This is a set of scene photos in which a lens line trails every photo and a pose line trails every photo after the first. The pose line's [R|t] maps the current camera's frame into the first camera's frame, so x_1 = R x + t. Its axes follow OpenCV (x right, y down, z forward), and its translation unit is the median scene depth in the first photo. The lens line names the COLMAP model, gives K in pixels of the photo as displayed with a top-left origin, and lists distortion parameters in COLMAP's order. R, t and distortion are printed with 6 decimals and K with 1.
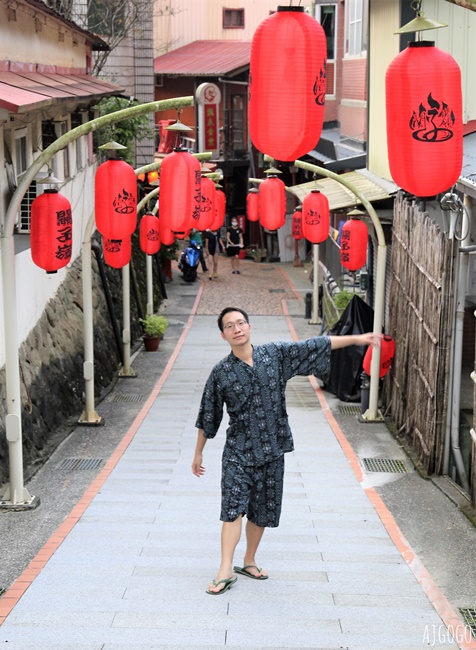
lens RADIAL K [[1196.5, 0, 237.2], [0, 1196.5, 326.8], [0, 0, 1]] dist [0.271300, 0.000000]
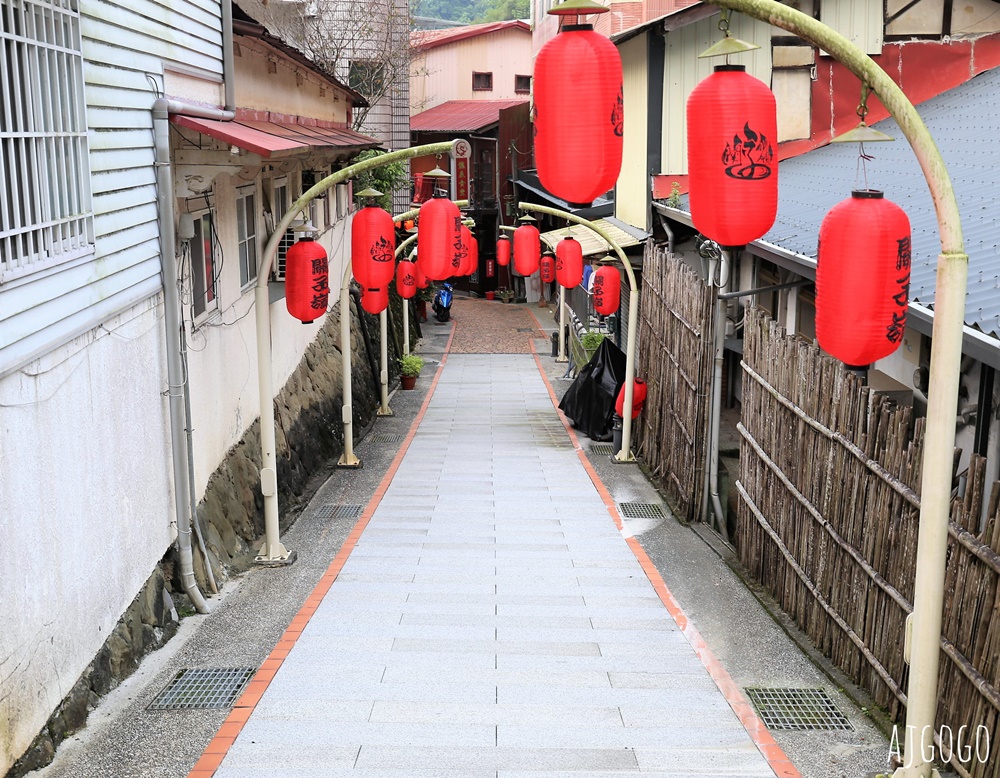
lens RADIAL K [[1054.4, 0, 493.6], [0, 1054.4, 346.1], [0, 0, 1]] dist [0.070277, 0.000000]
pose [[0.999932, -0.003060, 0.011270, -0.011131], [0.003171, 0.999947, -0.009795, -0.014140], [-0.011240, 0.009830, 0.999889, 0.121229]]
